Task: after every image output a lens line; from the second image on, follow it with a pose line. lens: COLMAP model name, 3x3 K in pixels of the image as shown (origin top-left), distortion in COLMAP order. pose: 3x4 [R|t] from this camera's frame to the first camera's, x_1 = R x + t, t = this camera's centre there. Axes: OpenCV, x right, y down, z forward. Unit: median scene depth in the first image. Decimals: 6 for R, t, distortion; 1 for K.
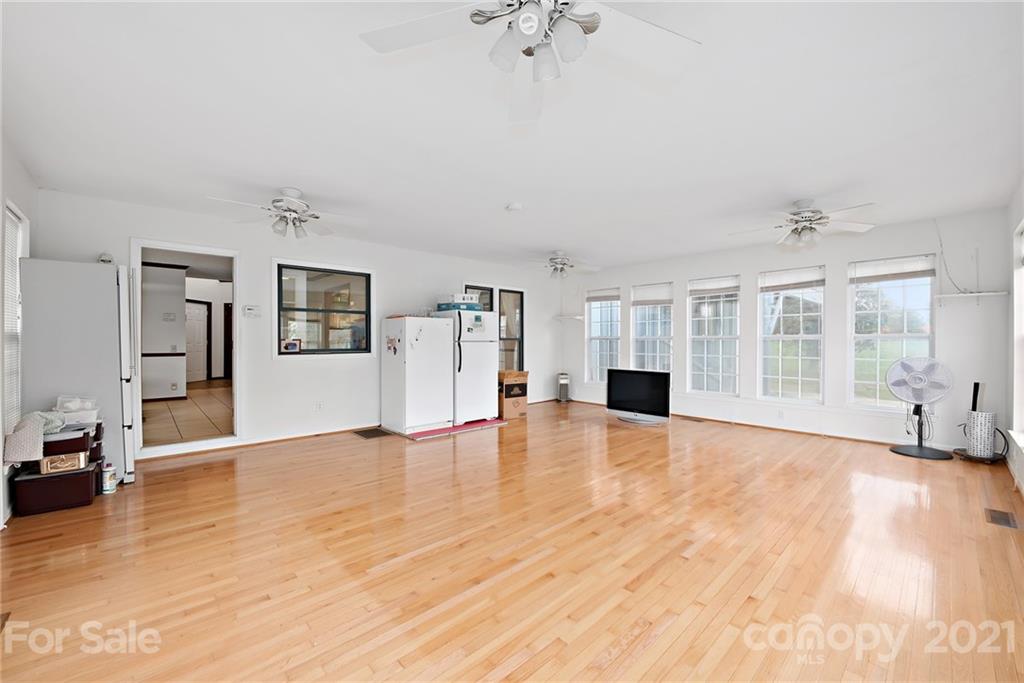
lens RADIAL K [[401.5, 0, 514.9], [0, 401.5, 341.9], [0, 0, 1]] dist [-0.001815, -0.000194]
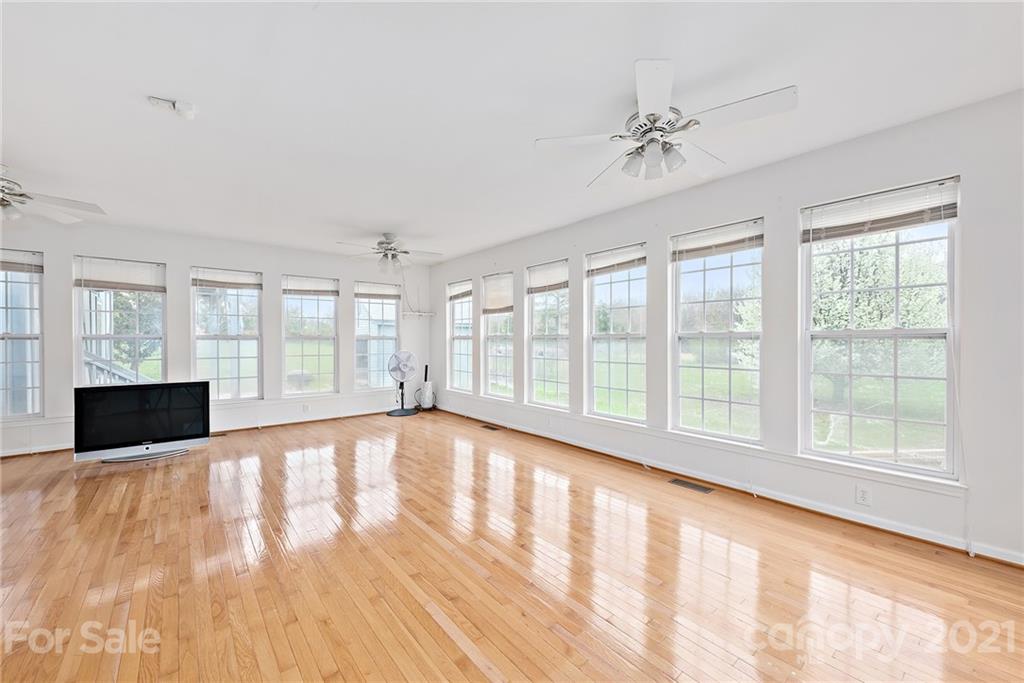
lens RADIAL K [[401.5, 0, 516.0], [0, 401.5, 342.4], [0, 0, 1]] dist [-0.001815, -0.000194]
pose [[0.063287, -0.003412, 0.997990, -0.510562], [0.005483, 0.999980, 0.003072, 0.000810], [-0.997980, 0.005277, 0.063304, 0.461922]]
